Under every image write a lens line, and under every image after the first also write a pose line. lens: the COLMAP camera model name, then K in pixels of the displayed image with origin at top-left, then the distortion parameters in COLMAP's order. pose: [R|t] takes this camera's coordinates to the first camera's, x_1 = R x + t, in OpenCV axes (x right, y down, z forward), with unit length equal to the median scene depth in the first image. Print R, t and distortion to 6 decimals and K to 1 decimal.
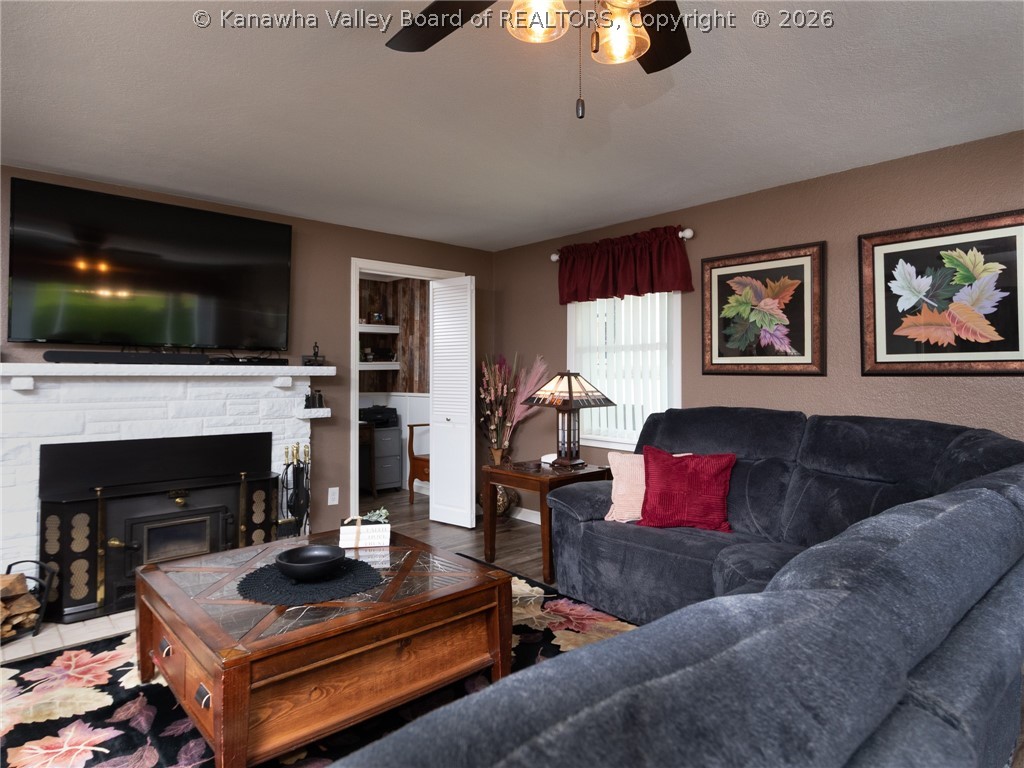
lens RADIAL K [[605.9, 0, 510.9], [0, 605.9, 375.5], [0, 0, 1]] dist [0.004604, -0.000686]
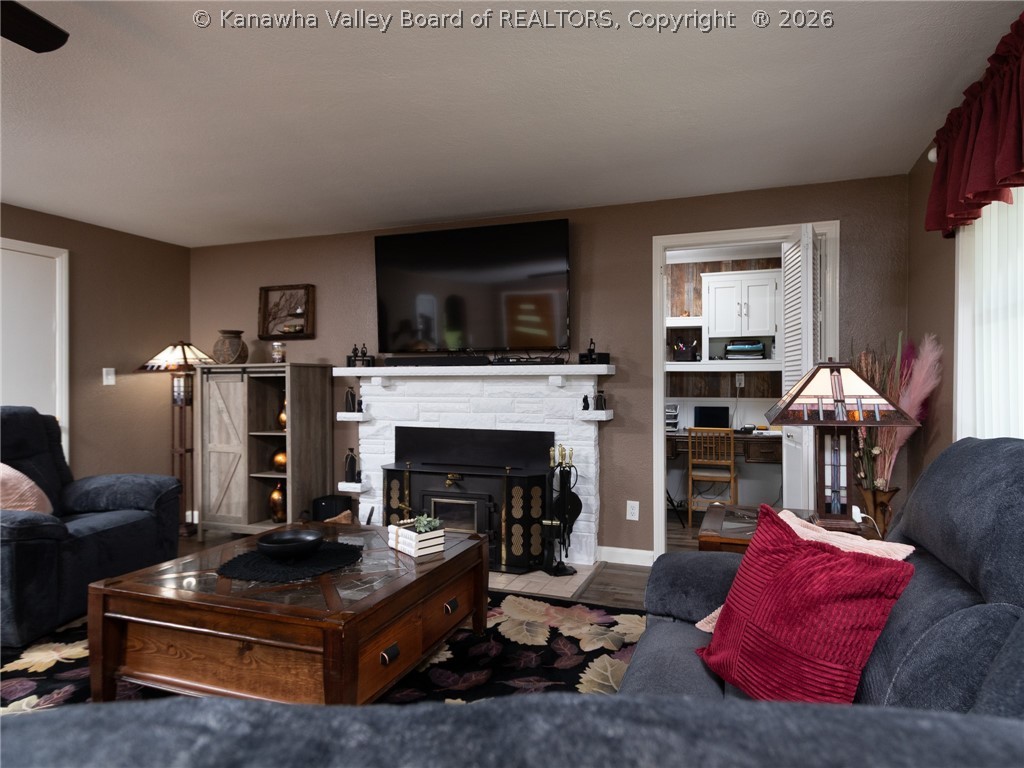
lens RADIAL K [[605.9, 0, 538.0], [0, 605.9, 387.1], [0, 0, 1]] dist [0.004604, -0.000686]
pose [[0.484695, 0.002721, -0.874679, 0.456200], [-0.000263, 0.999996, 0.002965, 0.016656], [0.874683, -0.001207, 0.484694, 0.487491]]
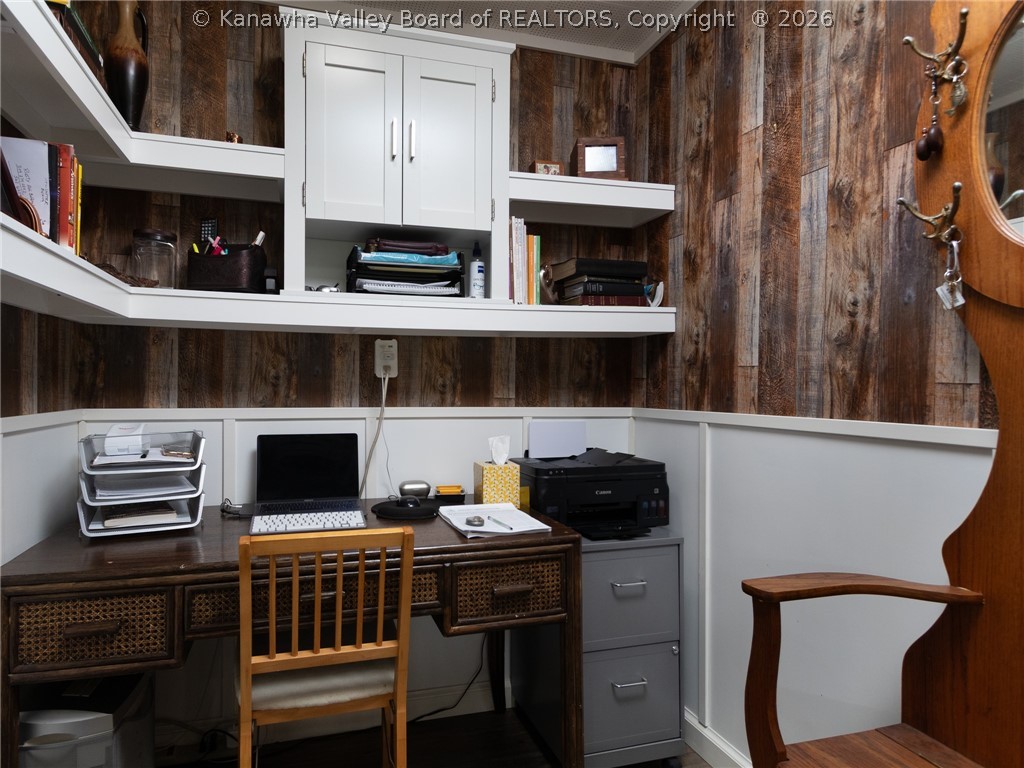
lens RADIAL K [[605.9, 0, 469.3], [0, 605.9, 389.4], [0, 0, 1]] dist [0.004604, -0.000686]
pose [[0.898697, 0.003263, -0.438559, -0.235740], [-0.003087, 0.999995, 0.001115, 0.029847], [0.438560, 0.000351, 0.898702, 1.128781]]
